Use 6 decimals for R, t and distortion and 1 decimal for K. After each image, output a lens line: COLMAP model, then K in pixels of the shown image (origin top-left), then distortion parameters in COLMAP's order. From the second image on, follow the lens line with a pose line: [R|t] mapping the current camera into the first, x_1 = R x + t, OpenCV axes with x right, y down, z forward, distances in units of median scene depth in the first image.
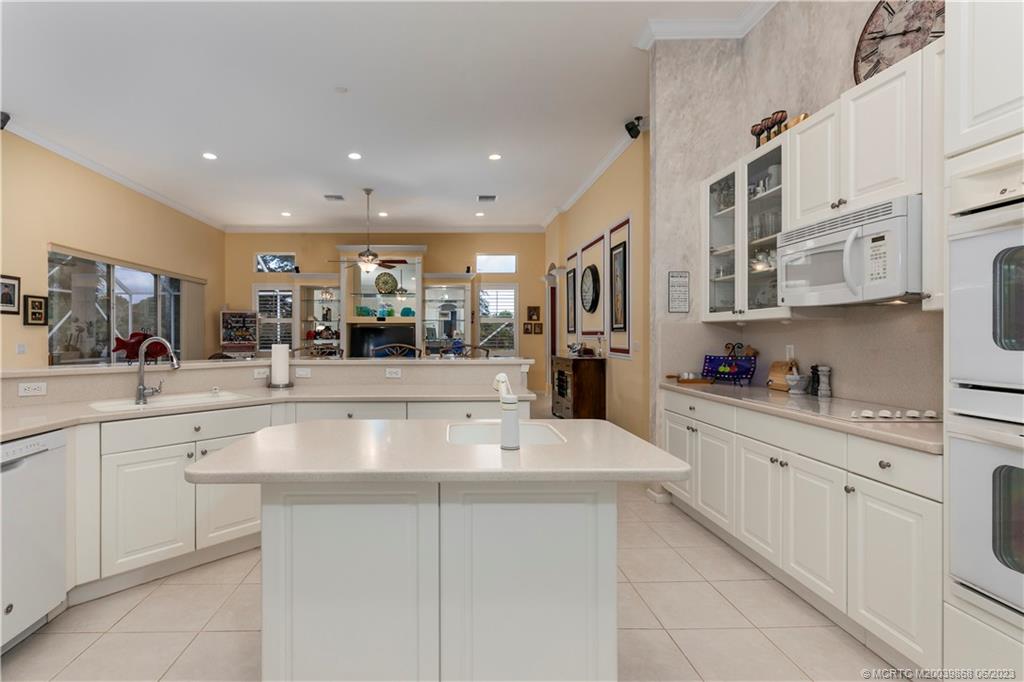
lens RADIAL K [[484.1, 0, 447.3], [0, 484.1, 337.9], [0, 0, 1]] dist [-0.000538, -0.000118]
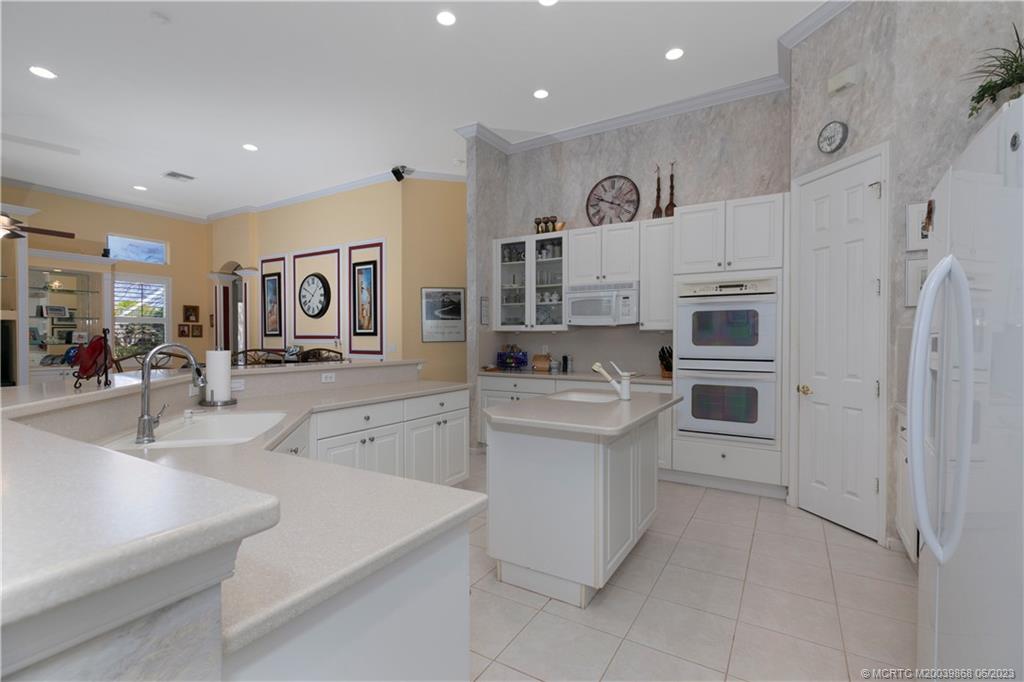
lens RADIAL K [[468.7, 0, 512.0], [0, 468.7, 341.0], [0, 0, 1]] dist [0.003146, 0.001331]
pose [[0.519742, -0.002362, 0.854320, -0.713360], [0.002051, 0.999997, 0.001517, -0.003461], [-0.854321, 0.000964, 0.519745, 0.177144]]
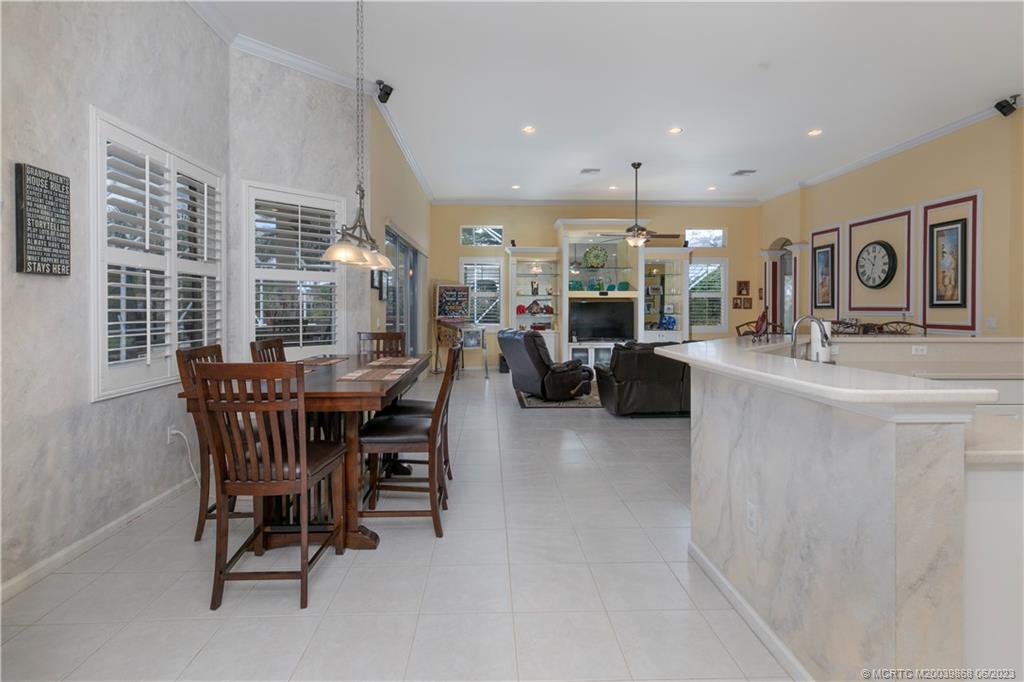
lens RADIAL K [[494.2, 0, 495.1], [0, 494.2, 316.0], [0, 0, 1]] dist [0.001887, -0.000359]
pose [[0.999947, 0.001748, 0.010103, -0.986471], [-0.001854, 0.999943, 0.010544, -0.009130], [-0.010084, -0.010563, 0.999893, -0.030347]]
